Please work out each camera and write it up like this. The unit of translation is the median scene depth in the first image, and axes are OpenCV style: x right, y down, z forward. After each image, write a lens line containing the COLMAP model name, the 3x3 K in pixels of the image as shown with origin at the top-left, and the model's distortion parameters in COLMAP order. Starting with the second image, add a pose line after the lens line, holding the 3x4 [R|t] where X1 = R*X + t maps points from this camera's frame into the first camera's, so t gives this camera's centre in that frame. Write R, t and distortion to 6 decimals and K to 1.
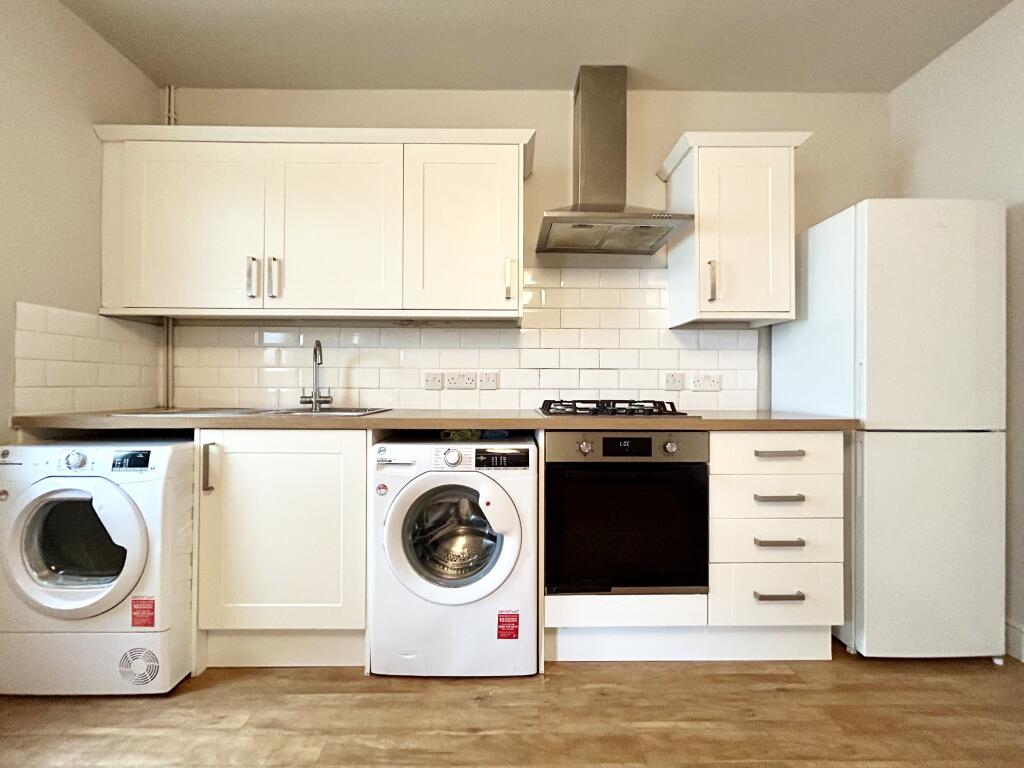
lens RADIAL K [[412.9, 0, 511.8], [0, 412.9, 386.1], [0, 0, 1]] dist [-0.005825, -0.000175]
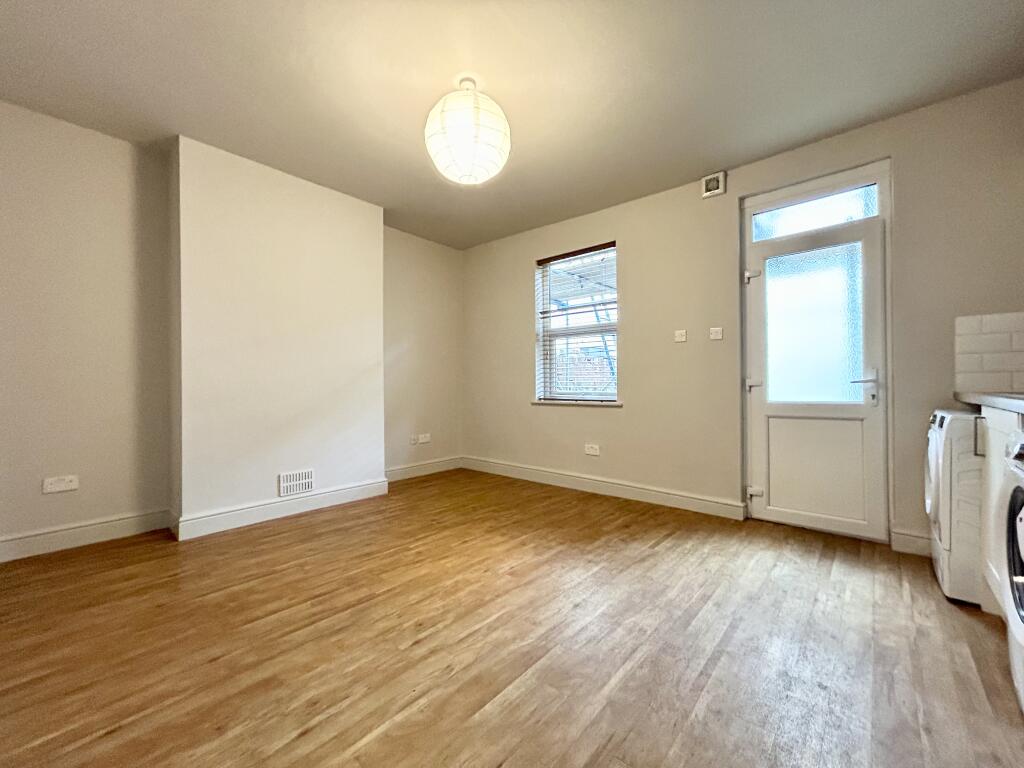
lens RADIAL K [[412.9, 0, 511.5], [0, 412.9, 383.7], [0, 0, 1]] dist [-0.005825, -0.000175]
pose [[-0.672028, -0.001087, -0.740525, 1.094119], [0.005348, 0.999966, -0.006321, 0.044836], [0.740506, -0.008208, -0.671999, 0.823644]]
